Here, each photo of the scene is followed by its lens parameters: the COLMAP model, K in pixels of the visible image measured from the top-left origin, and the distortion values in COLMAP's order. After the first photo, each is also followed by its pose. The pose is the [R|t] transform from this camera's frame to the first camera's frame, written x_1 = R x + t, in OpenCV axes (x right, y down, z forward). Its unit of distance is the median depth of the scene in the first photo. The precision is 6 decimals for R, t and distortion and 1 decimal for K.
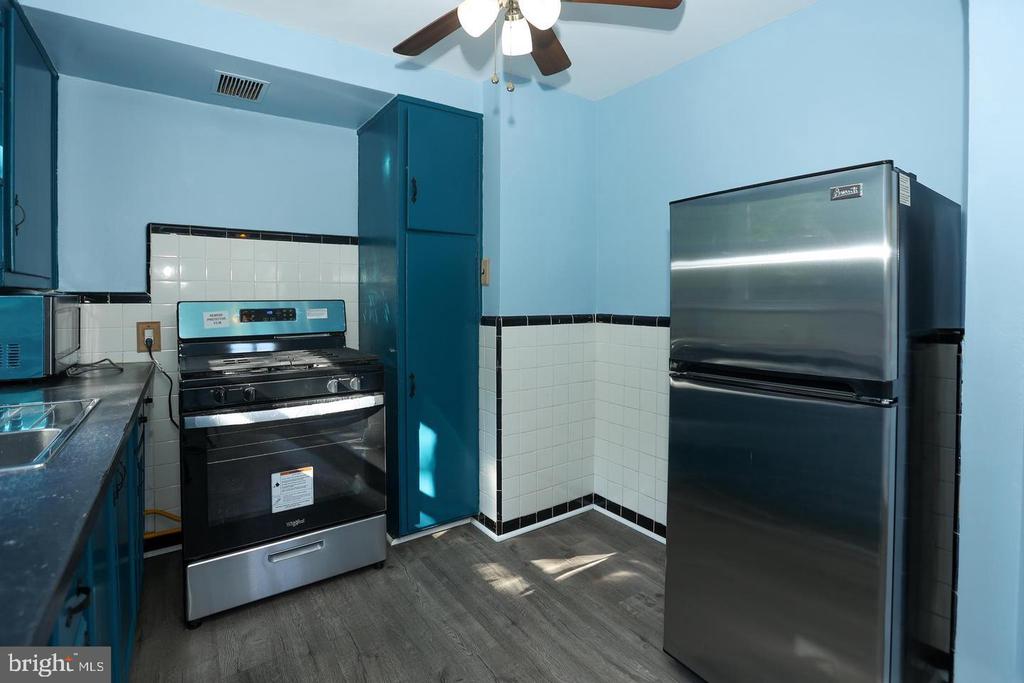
lens RADIAL K [[493.6, 0, 536.3], [0, 493.6, 307.6], [0, 0, 1]] dist [-0.030753, 0.009909]
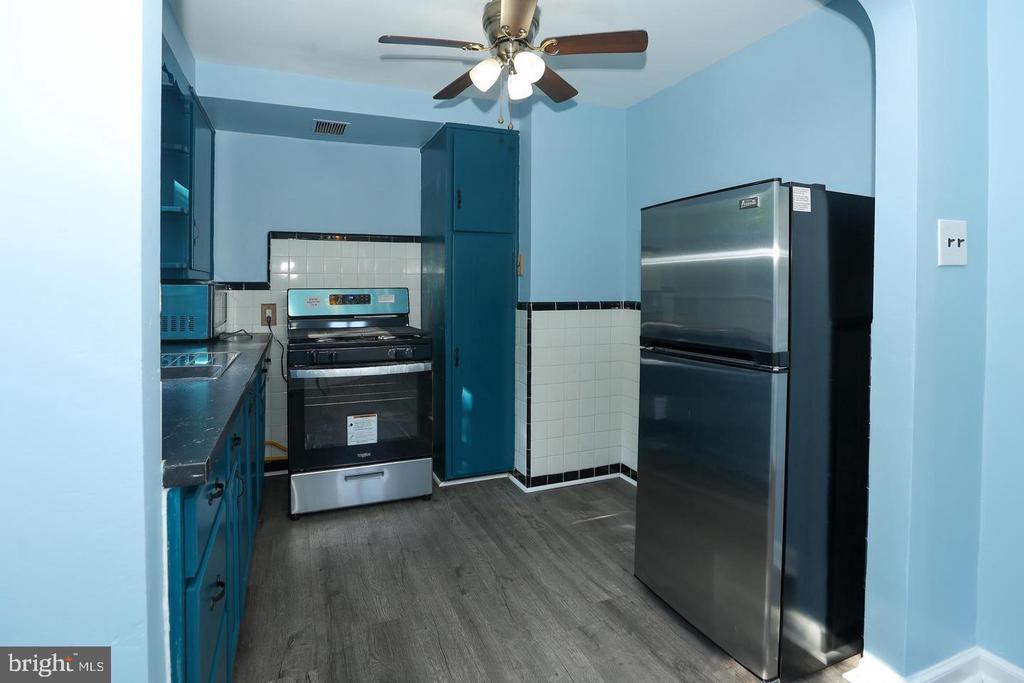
lens RADIAL K [[493.6, 0, 507.7], [0, 493.6, 292.3], [0, 0, 1]] dist [-0.030753, 0.009909]
pose [[0.975738, 0.003411, -0.218914, 0.174995], [-0.005017, 0.999964, -0.006782, 0.003720], [0.218883, 0.007715, 0.975721, -0.217979]]
